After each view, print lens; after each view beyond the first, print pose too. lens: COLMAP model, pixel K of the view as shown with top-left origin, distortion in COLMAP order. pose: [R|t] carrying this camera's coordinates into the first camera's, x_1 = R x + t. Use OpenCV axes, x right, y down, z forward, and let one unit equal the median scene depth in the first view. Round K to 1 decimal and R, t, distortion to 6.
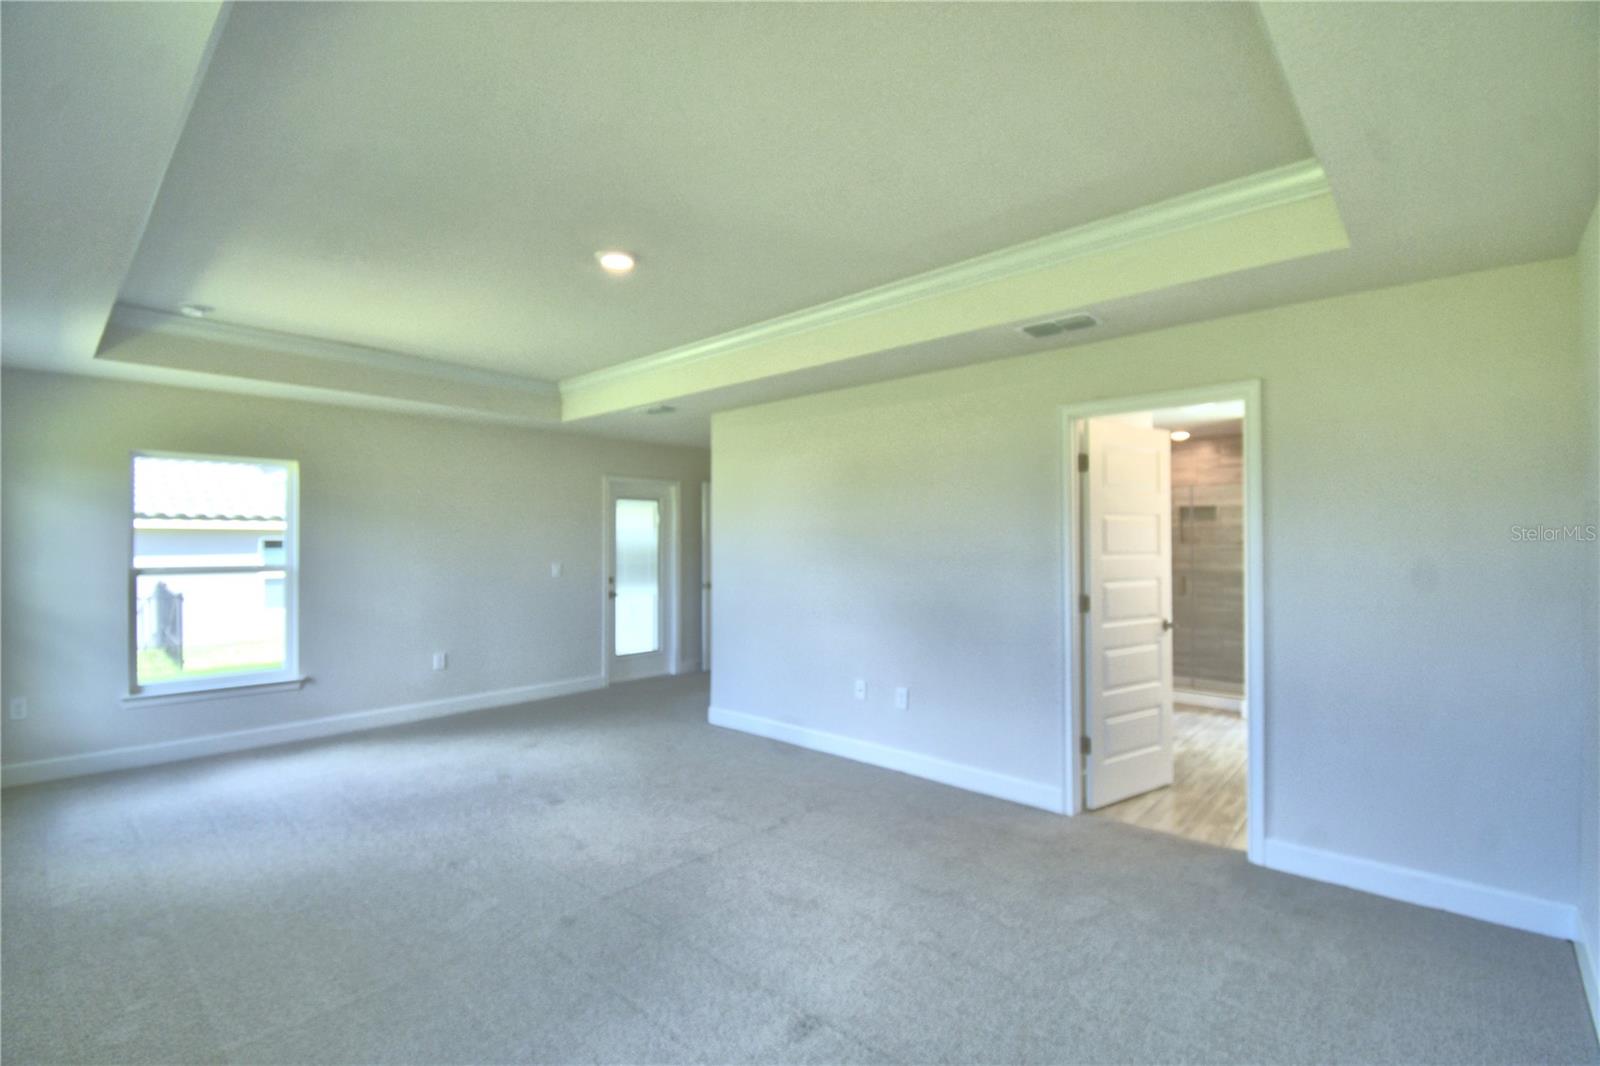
lens RADIAL K [[701.2, 0, 800.0], [0, 701.2, 533.0], [0, 0, 1]] dist [-0.000909, -0.000063]
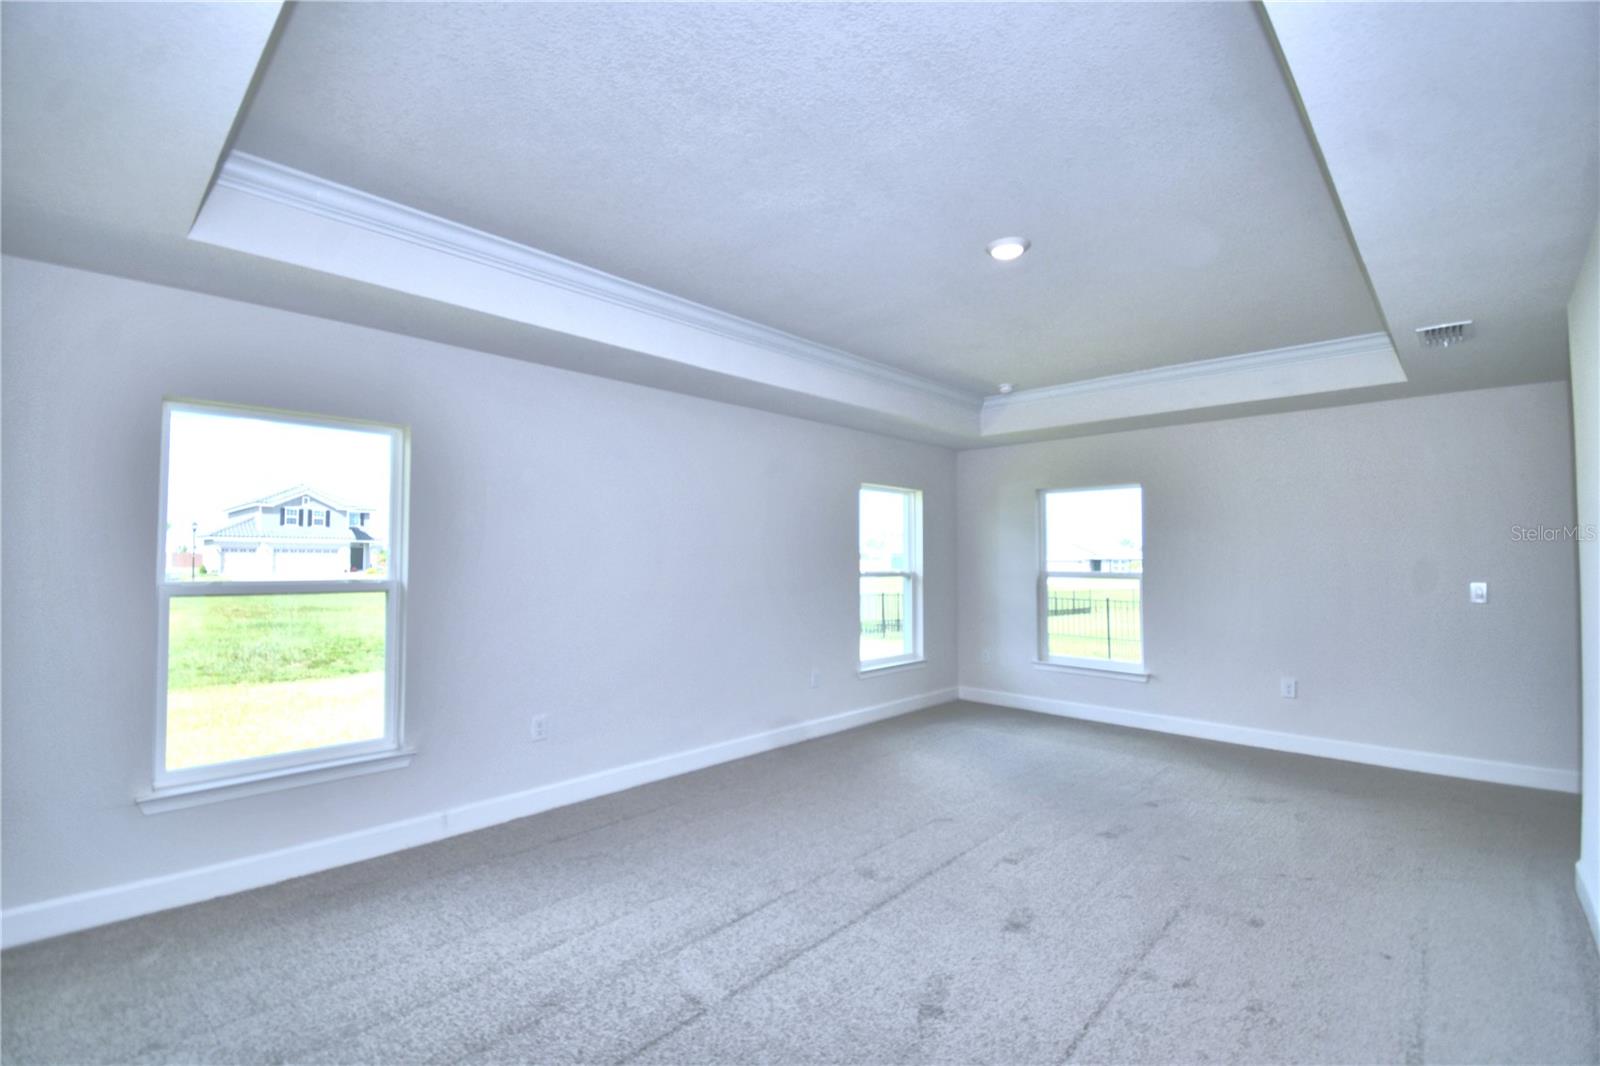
lens RADIAL K [[707.5, 0, 800.0], [0, 707.5, 533.0], [0, 0, 1]] dist [0.003419, 0.000165]
pose [[-0.013826, -0.040387, -0.999088, 0.574463], [0.009000, 0.999138, -0.040513, 0.032305], [0.999864, -0.009552, -0.013451, 0.623029]]
